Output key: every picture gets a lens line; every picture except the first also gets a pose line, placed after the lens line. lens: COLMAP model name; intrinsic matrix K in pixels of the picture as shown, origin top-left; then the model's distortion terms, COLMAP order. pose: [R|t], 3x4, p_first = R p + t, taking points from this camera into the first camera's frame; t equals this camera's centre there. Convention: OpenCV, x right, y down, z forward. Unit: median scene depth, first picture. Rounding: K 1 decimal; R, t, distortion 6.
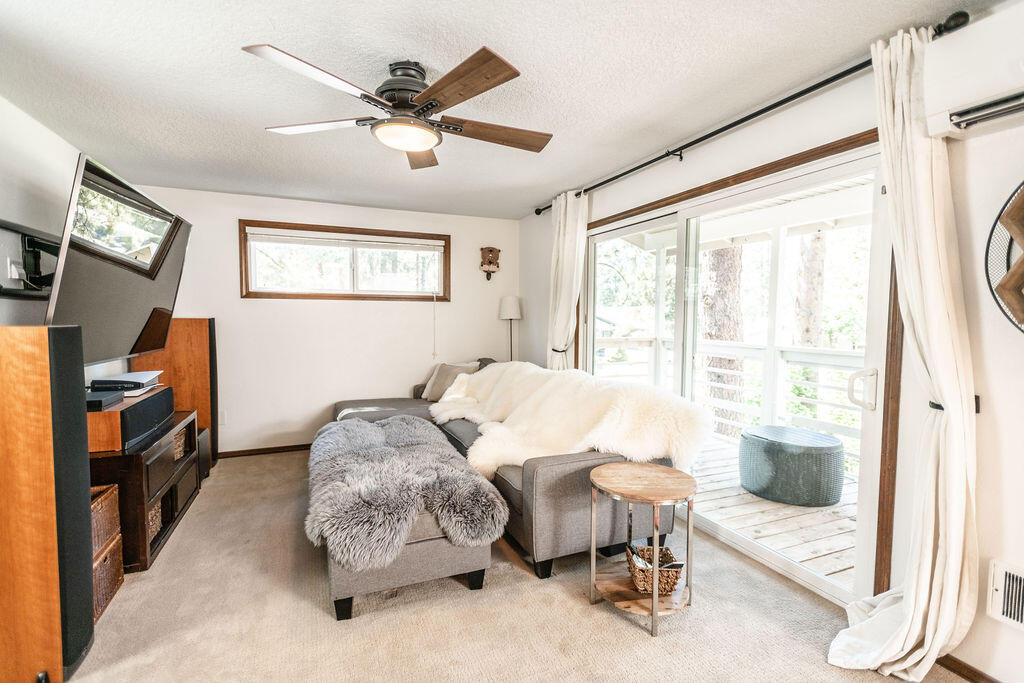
lens RADIAL K [[479.8, 0, 514.3], [0, 479.8, 327.7], [0, 0, 1]] dist [0.003511, -0.000488]
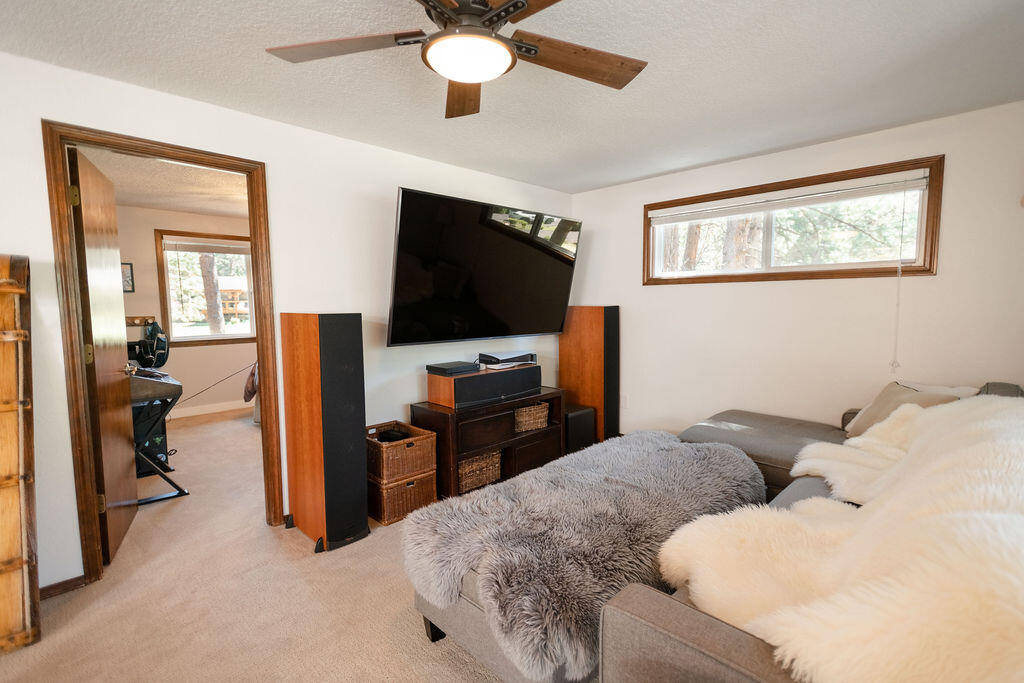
lens RADIAL K [[479.8, 0, 514.3], [0, 479.8, 327.7], [0, 0, 1]] dist [0.003511, -0.000488]
pose [[0.356811, 0.041023, -0.933275, 0.255678], [-0.011767, 0.999153, 0.039420, -0.010227], [0.934102, -0.003083, 0.356992, 0.395377]]
